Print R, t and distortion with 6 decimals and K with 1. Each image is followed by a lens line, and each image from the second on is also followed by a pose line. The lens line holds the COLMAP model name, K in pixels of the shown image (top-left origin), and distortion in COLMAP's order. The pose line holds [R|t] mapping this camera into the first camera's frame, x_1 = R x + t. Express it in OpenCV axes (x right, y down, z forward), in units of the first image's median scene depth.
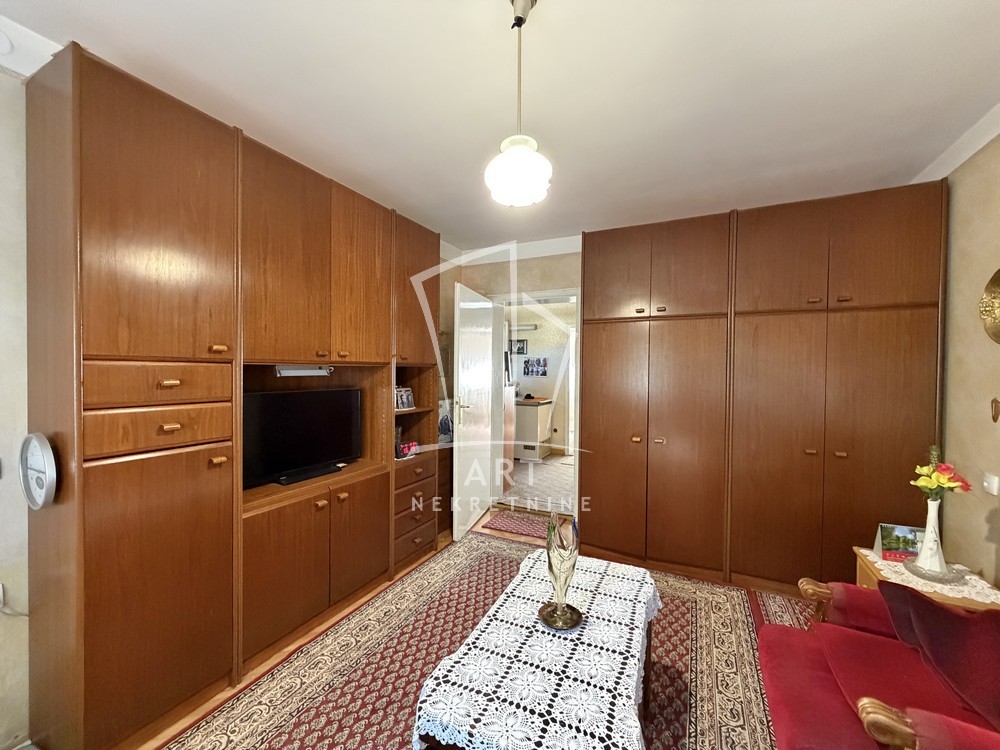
lens RADIAL K [[402.1, 0, 500.7], [0, 402.1, 372.4], [0, 0, 1]] dist [-0.002248, 0.000406]
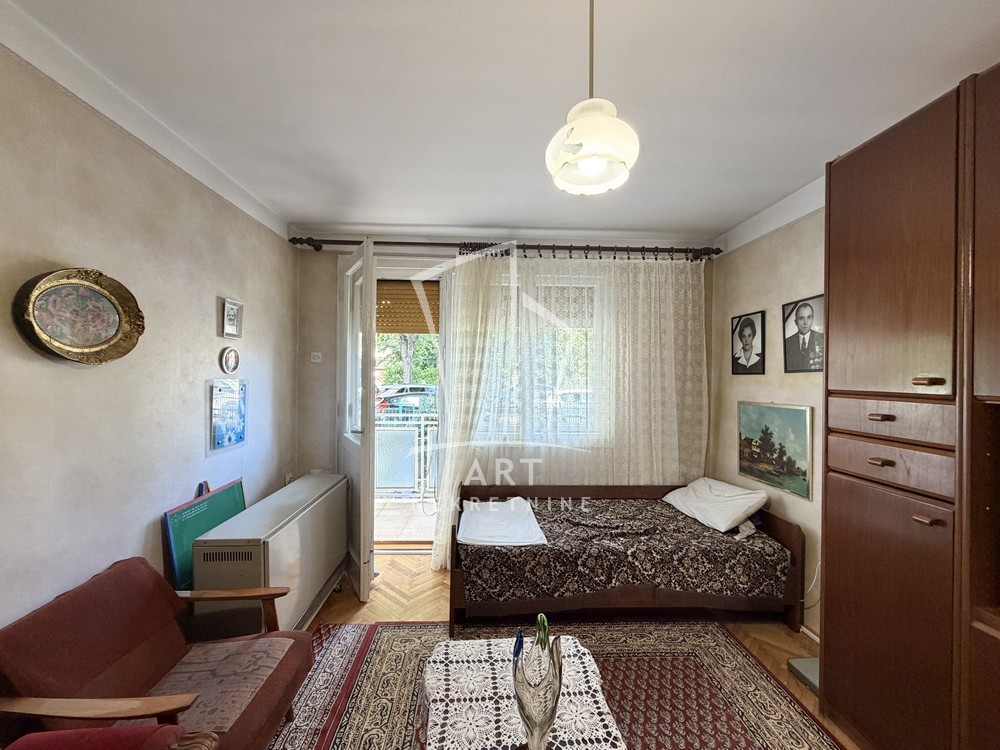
lens RADIAL K [[402.1, 0, 497.5], [0, 402.1, 377.8], [0, 0, 1]] dist [-0.002248, 0.000406]
pose [[-0.877581, -0.016126, -0.479157, 0.669092], [-0.022383, 0.999722, 0.007348, -0.082096], [0.478905, 0.017173, -0.877699, 1.920410]]
